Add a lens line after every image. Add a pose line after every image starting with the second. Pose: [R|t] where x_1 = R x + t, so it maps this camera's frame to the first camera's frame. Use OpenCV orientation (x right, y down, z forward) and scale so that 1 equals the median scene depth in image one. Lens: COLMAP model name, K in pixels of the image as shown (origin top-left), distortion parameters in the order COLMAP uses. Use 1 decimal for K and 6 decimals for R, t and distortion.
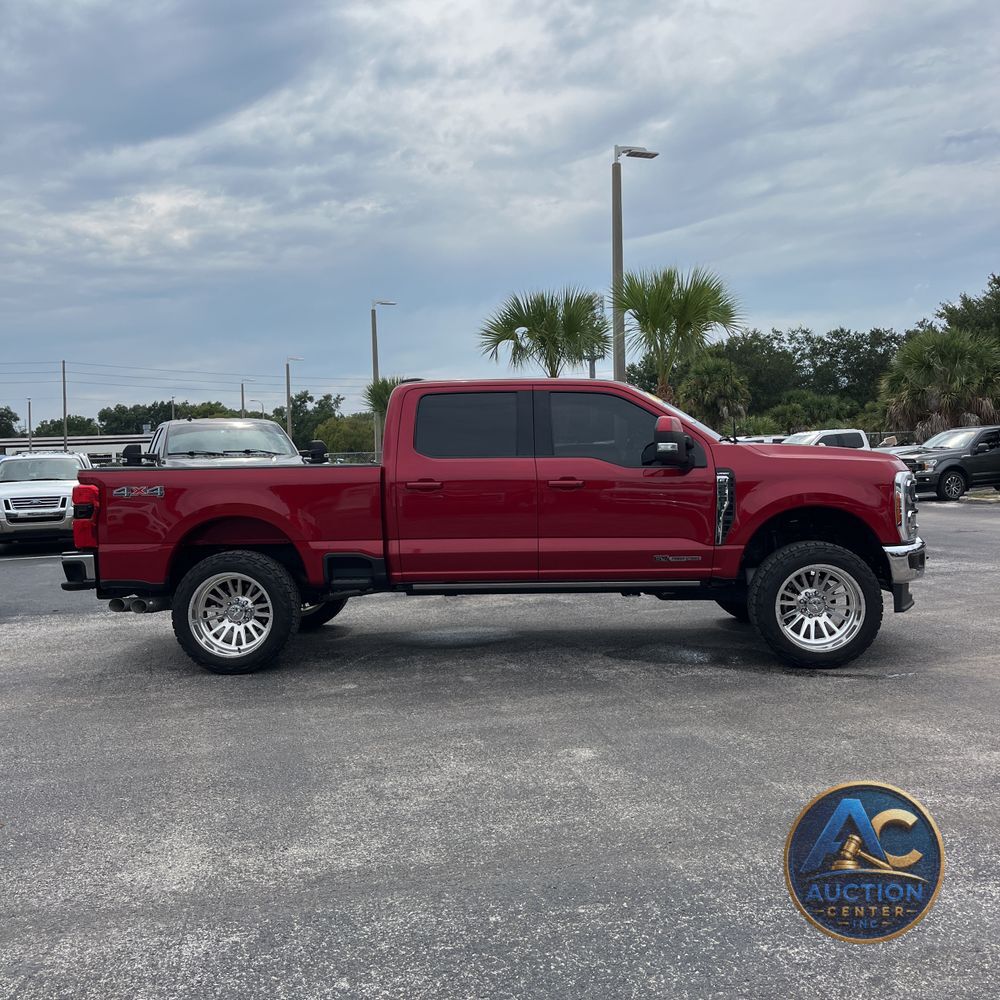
lens RADIAL K [[1023.0, 0, 499.2], [0, 1023.0, 477.0], [0, 0, 1]] dist [0.040190, -0.029082]
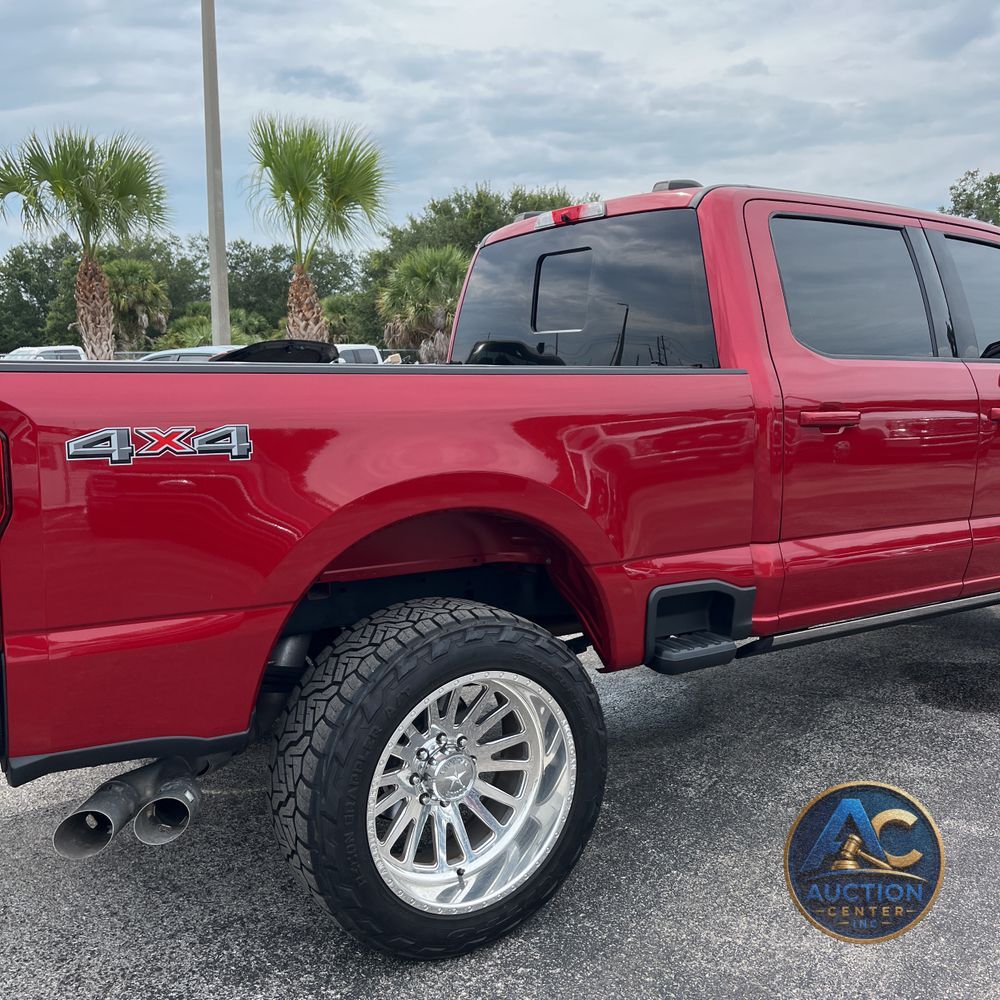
lens RADIAL K [[1032.4, 0, 504.0], [0, 1032.4, 500.4], [0, 0, 1]] dist [0.039477, -0.015580]
pose [[0.825836, -0.046254, 0.562011, -0.233774], [-0.011559, 0.995033, 0.098876, 0.000383], [-0.563793, -0.088151, 0.821199, 0.372631]]
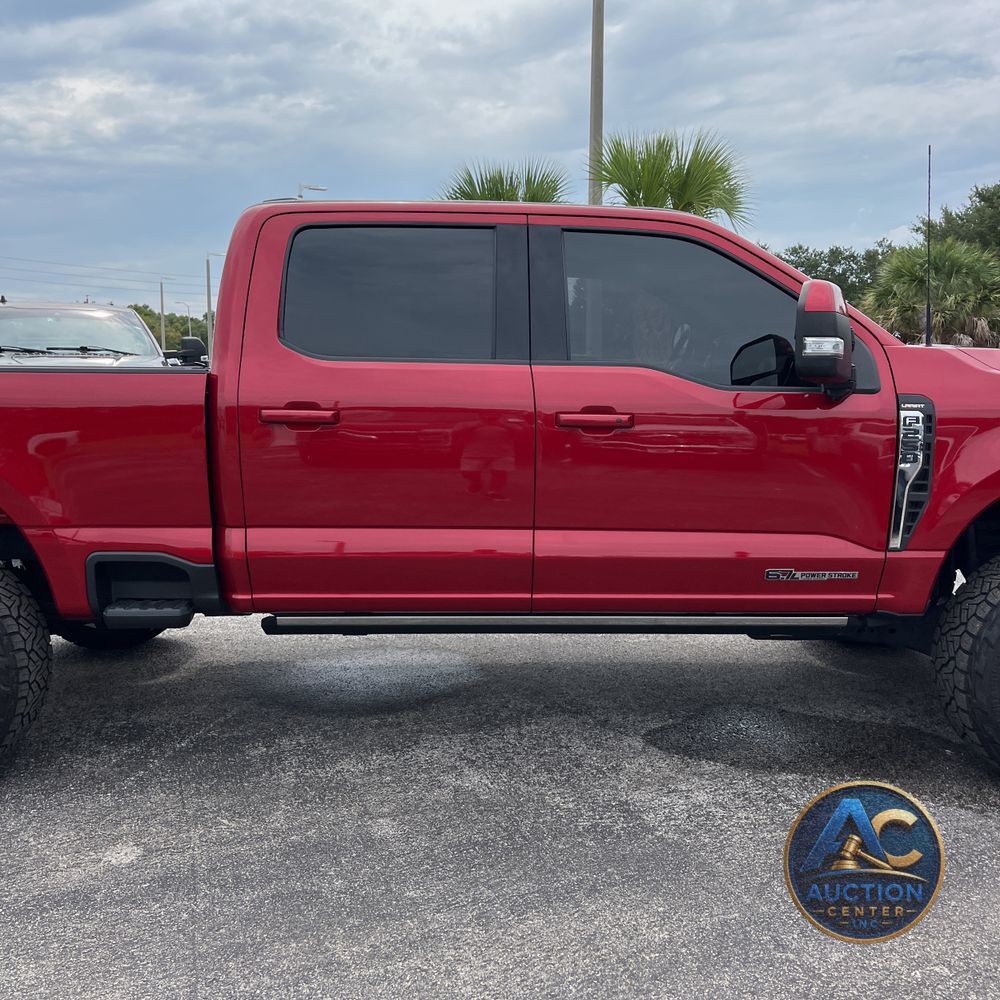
lens RADIAL K [[1032.4, 0, 504.0], [0, 1032.4, 500.4], [0, 0, 1]] dist [0.039477, -0.015580]
pose [[0.997824, 0.018511, 0.063279, -0.004112], [-0.024977, 0.994371, 0.102970, -0.002559], [-0.061016, -0.104326, 0.992670, 0.274799]]
